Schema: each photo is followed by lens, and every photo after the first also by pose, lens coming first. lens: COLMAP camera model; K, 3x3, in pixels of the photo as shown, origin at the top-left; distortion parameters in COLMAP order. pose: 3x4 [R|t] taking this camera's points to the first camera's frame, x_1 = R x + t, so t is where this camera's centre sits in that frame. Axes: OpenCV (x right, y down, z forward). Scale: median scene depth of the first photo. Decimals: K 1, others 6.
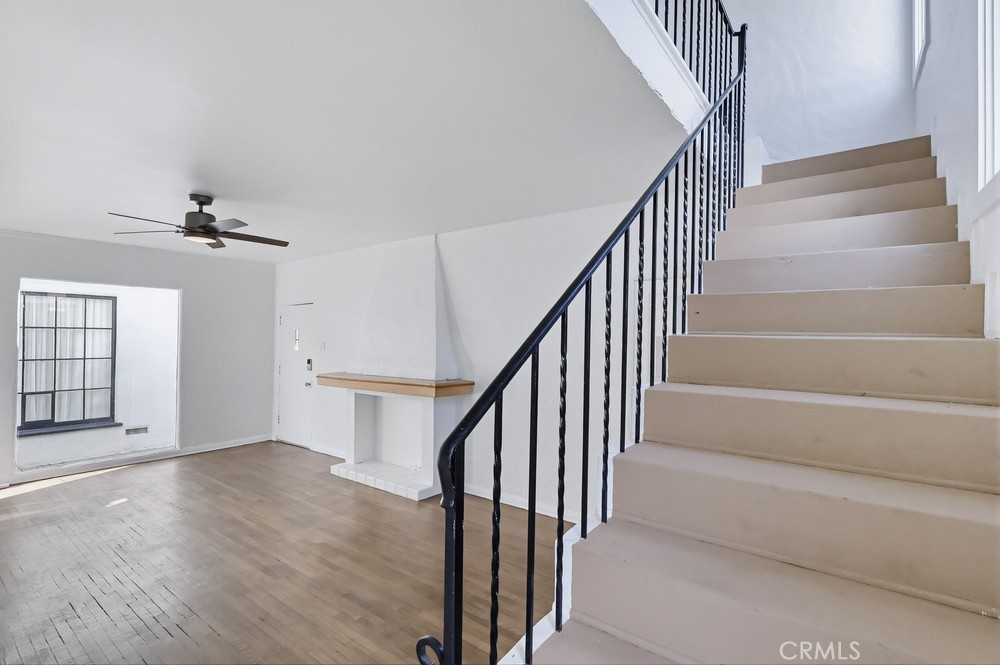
lens RADIAL K [[471.9, 0, 502.5], [0, 471.9, 334.6], [0, 0, 1]] dist [0.005728, 0.000867]
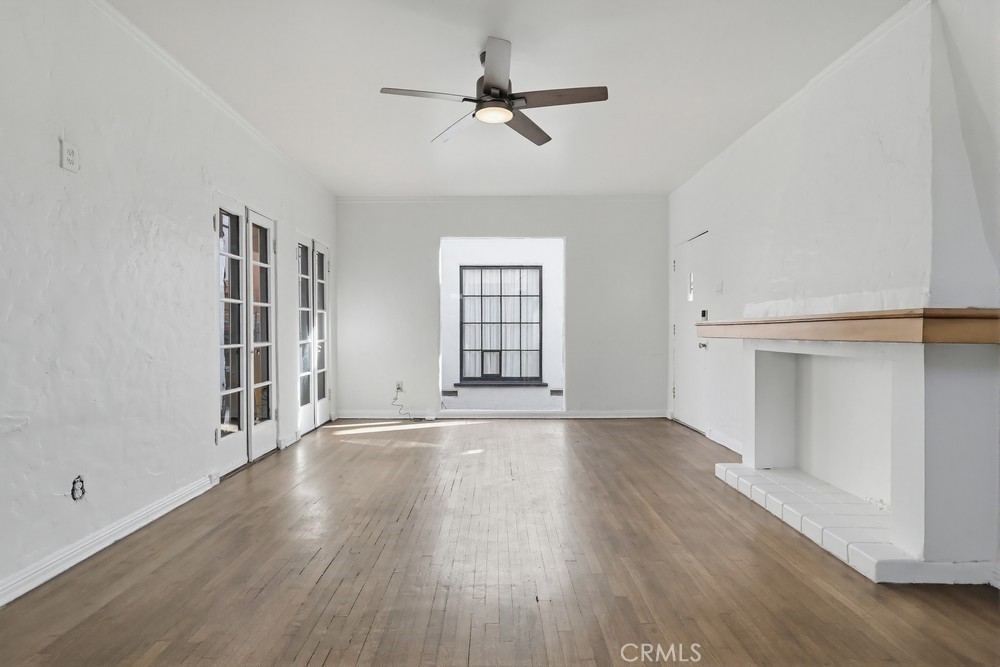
lens RADIAL K [[471.9, 0, 498.9], [0, 471.9, 336.4], [0, 0, 1]] dist [0.005728, 0.000867]
pose [[0.605869, -0.000872, -0.795564, -0.029871], [0.014682, 0.999841, 0.010085, 0.084982], [0.795429, -0.017790, 0.605786, 0.339445]]
